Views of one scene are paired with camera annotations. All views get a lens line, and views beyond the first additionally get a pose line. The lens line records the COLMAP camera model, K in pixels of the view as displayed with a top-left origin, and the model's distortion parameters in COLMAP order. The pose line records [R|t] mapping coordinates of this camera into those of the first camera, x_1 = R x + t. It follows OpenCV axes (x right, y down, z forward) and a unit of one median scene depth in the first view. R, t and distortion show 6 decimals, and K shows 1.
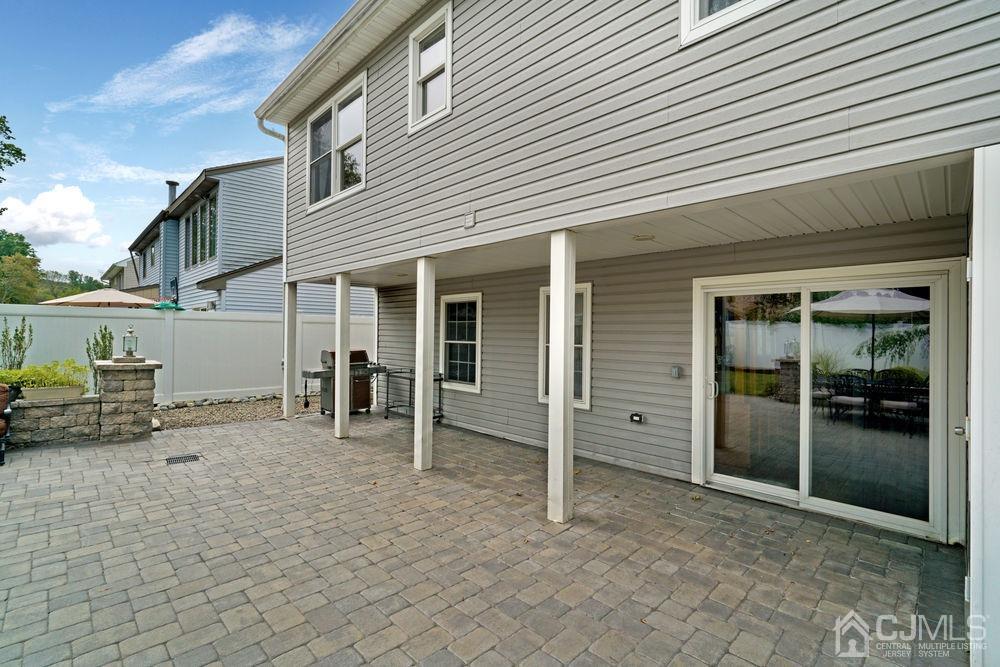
lens RADIAL K [[456.6, 0, 500.1], [0, 456.6, 336.6], [0, 0, 1]] dist [-0.000328, 0.000384]
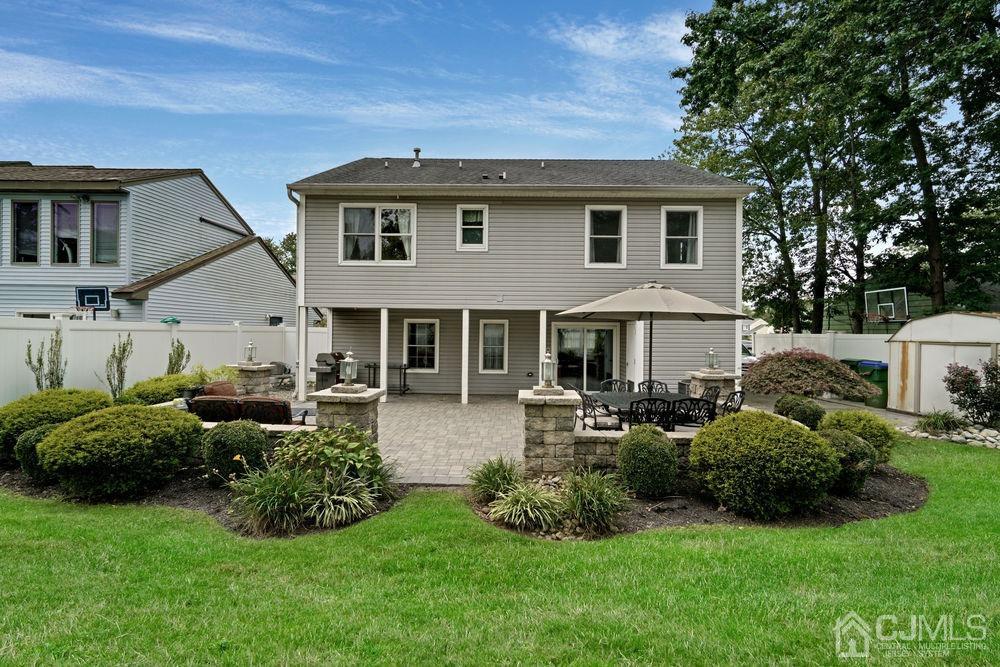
lens RADIAL K [[453.0, 0, 500.0], [0, 453.0, 333.5], [0, 0, 1]] dist [0.002853, 0.000185]
pose [[0.716398, -0.003109, 0.697685, -1.162411], [-0.002750, 0.999970, 0.007280, -0.051674], [-0.697686, -0.007134, 0.716368, -0.507886]]
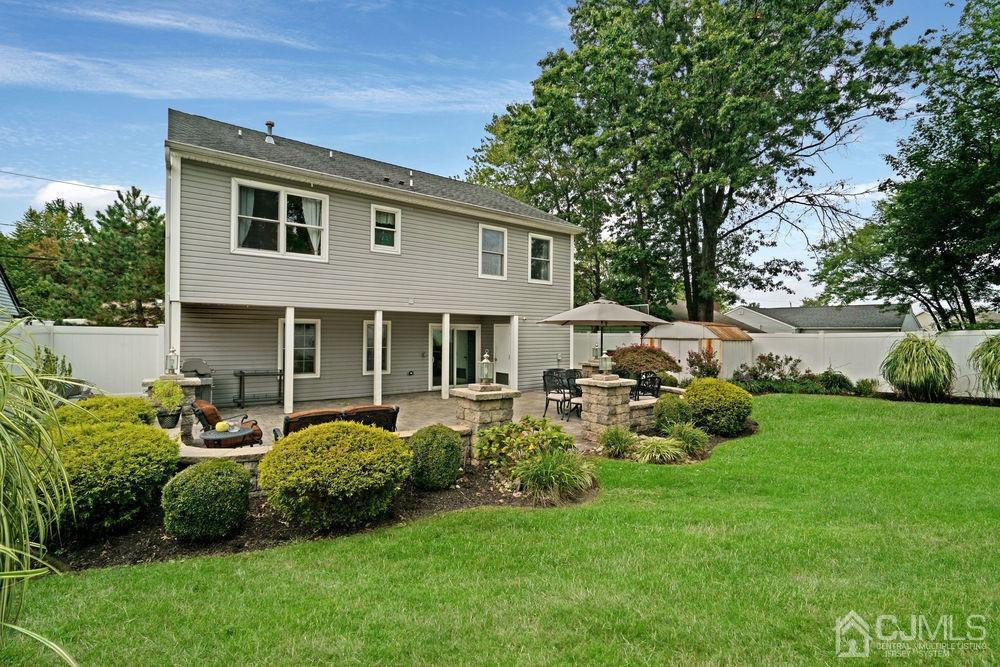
lens RADIAL K [[456.6, 0, 500.1], [0, 456.6, 336.6], [0, 0, 1]] dist [-0.000328, 0.000384]
pose [[0.137644, -0.016078, 0.990351, -1.671274], [-0.004687, 0.999846, 0.016883, -0.062911], [-0.990471, -0.006965, 0.137548, 0.084973]]
